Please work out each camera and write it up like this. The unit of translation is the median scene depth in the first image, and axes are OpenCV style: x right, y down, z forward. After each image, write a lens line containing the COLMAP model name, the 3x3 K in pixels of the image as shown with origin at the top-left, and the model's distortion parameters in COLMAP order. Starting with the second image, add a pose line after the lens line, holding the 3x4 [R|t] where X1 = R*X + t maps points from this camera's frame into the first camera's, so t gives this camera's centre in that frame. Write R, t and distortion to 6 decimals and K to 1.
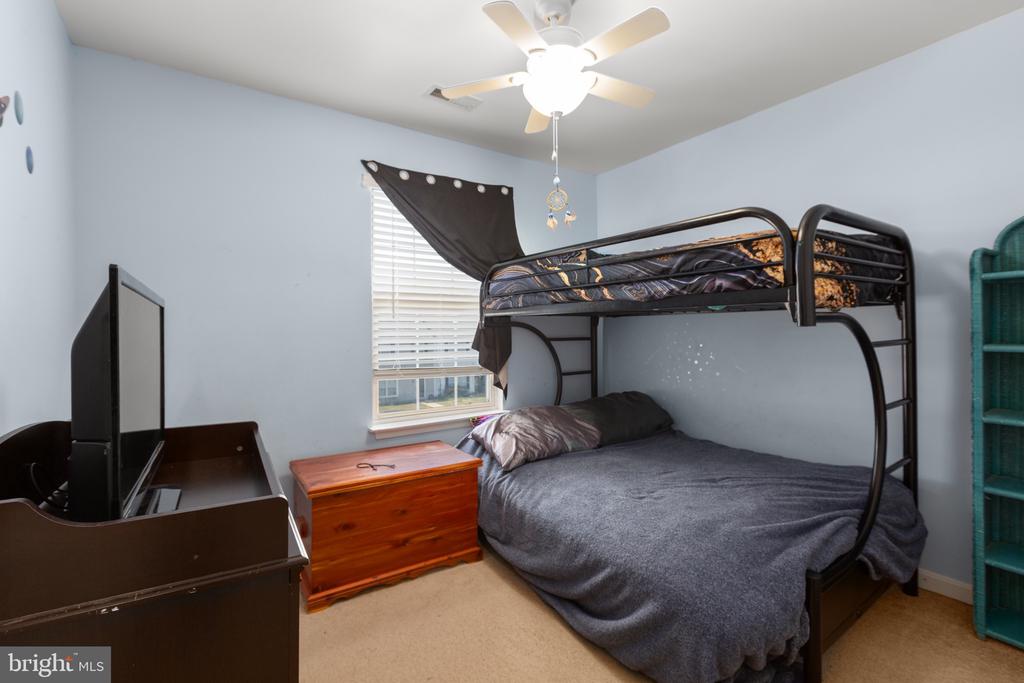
lens RADIAL K [[463.4, 0, 515.4], [0, 463.4, 346.8], [0, 0, 1]] dist [0.003864, -0.000137]
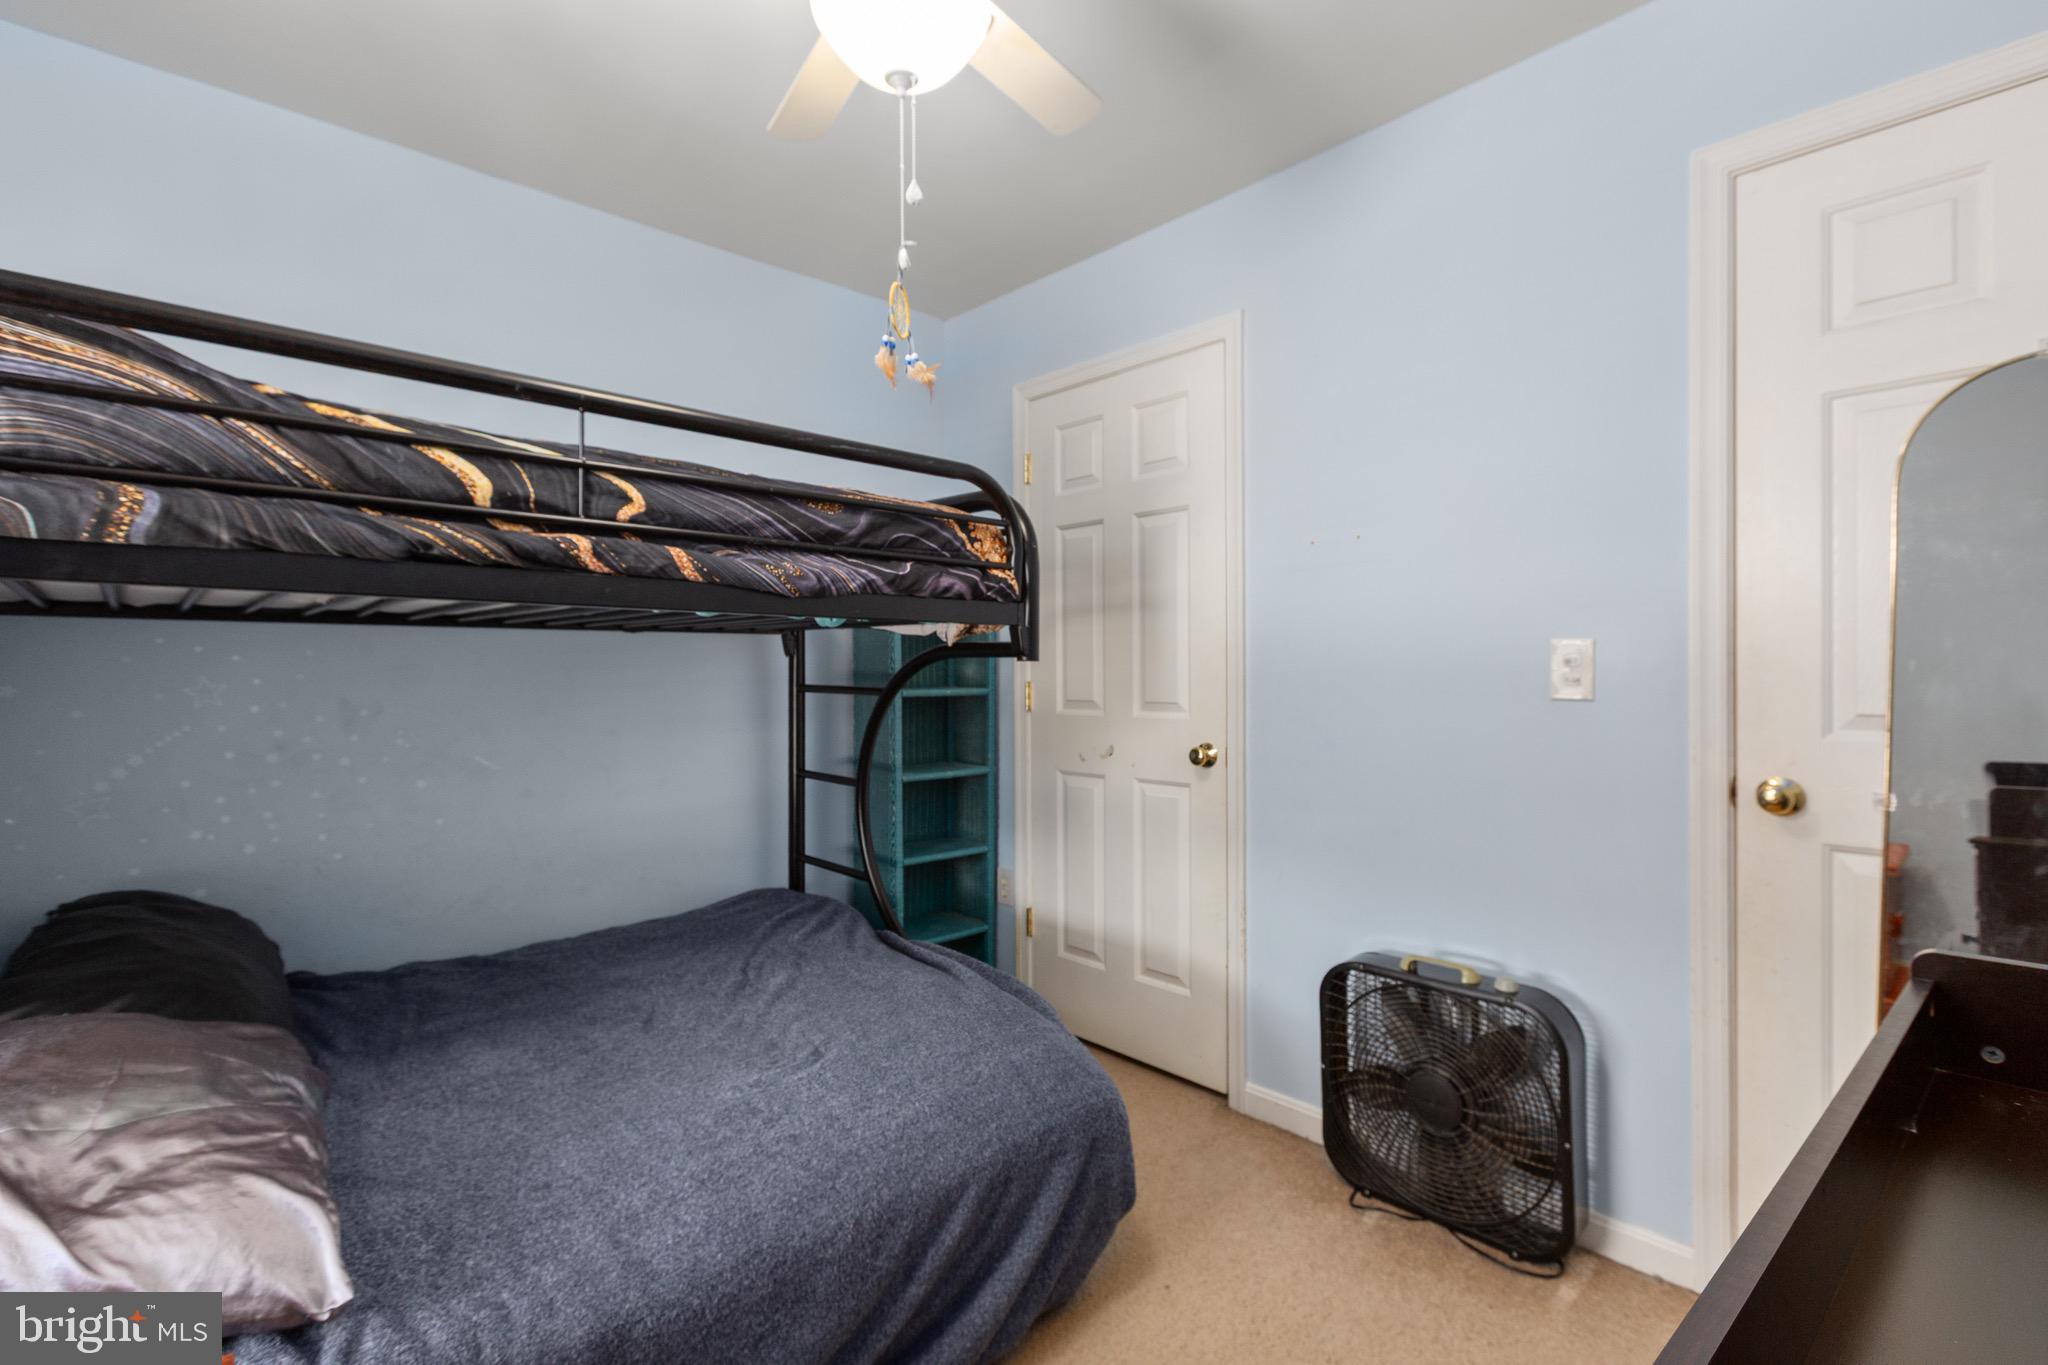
lens RADIAL K [[926.7, 0, 1030.8], [0, 926.7, 693.1], [0, 0, 1]] dist [0.003864, -0.000137]
pose [[-0.149734, -0.015486, 0.988605, -0.637514], [0.042787, 0.998839, 0.022127, -0.019888], [-0.987800, 0.045612, -0.148898, 0.968741]]
